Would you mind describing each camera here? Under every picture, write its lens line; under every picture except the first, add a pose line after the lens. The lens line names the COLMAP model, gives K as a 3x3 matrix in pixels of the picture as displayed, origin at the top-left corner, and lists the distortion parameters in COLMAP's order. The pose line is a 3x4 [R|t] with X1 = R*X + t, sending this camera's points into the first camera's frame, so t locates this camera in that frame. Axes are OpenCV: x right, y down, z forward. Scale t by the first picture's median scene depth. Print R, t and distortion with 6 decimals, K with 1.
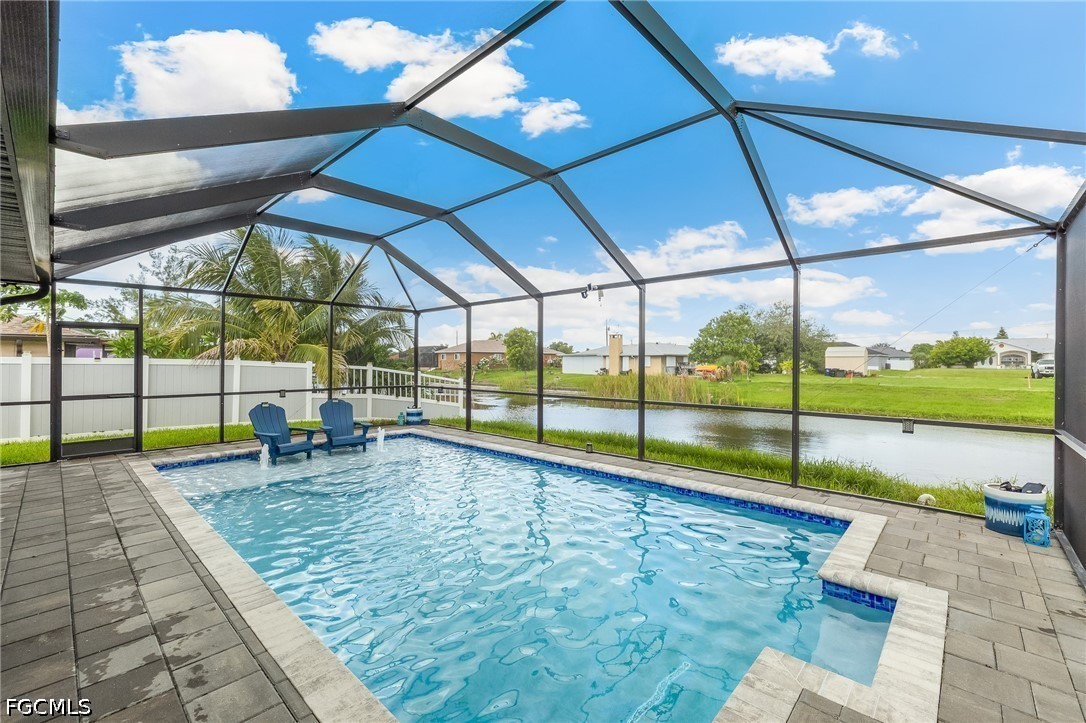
lens RADIAL K [[455.5, 0, 538.4], [0, 455.5, 359.7], [0, 0, 1]] dist [-0.005836, -0.000308]
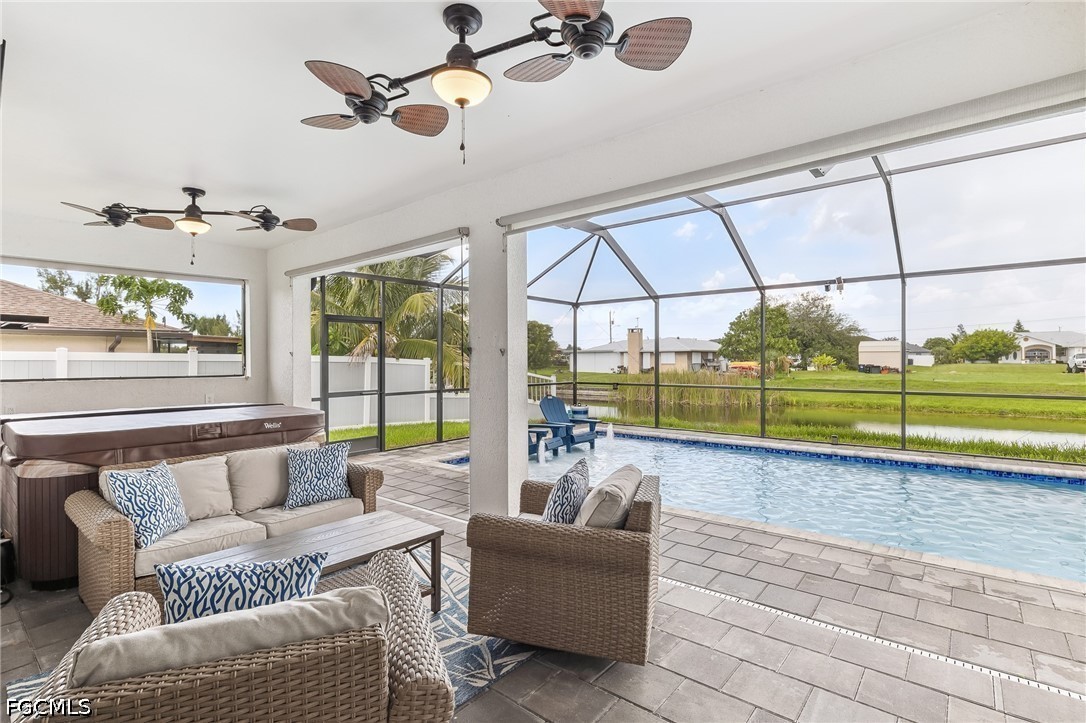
lens RADIAL K [[505.6, 0, 540.9], [0, 505.6, 358.2], [0, 0, 1]] dist [-0.011140, -0.000053]
pose [[0.999055, -0.006371, 0.042998, -0.070264], [0.006305, 0.999979, 0.001672, 0.000760], [-0.043007, -0.001400, 0.999074, -0.011173]]
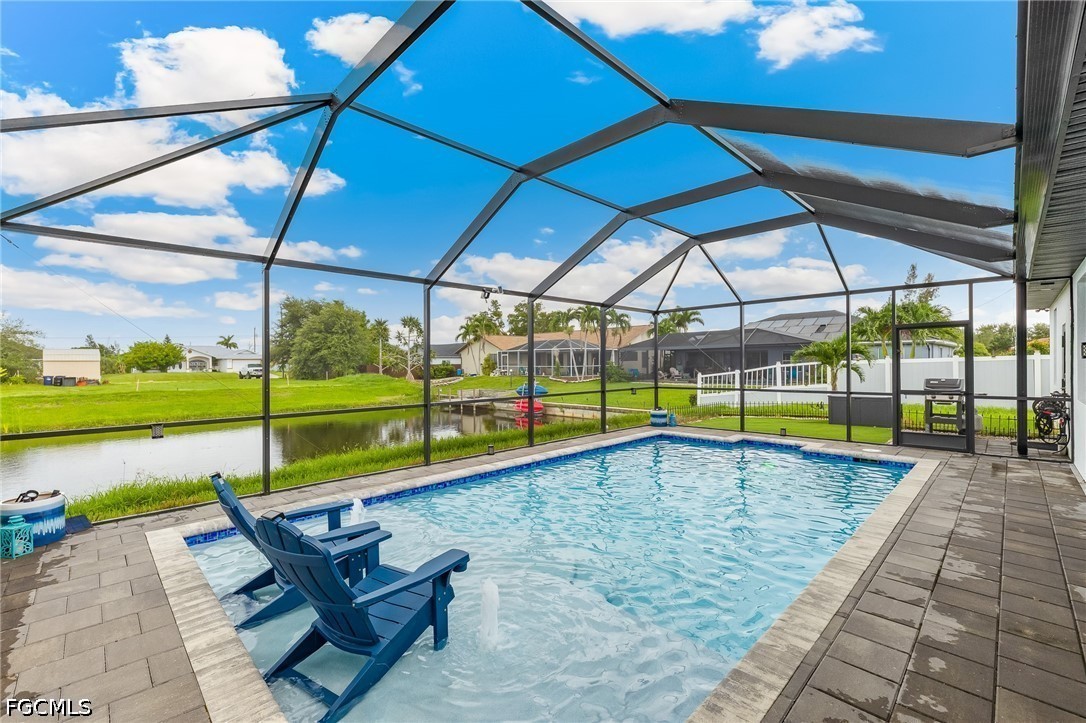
lens RADIAL K [[455.5, 0, 551.1], [0, 455.5, 362.5], [0, 0, 1]] dist [-0.005836, -0.000308]
pose [[0.043766, -0.000534, 0.999042, -0.104588], [0.005260, 0.999986, 0.000304, 0.000336], [-0.999028, 0.005241, 0.043768, 0.097887]]
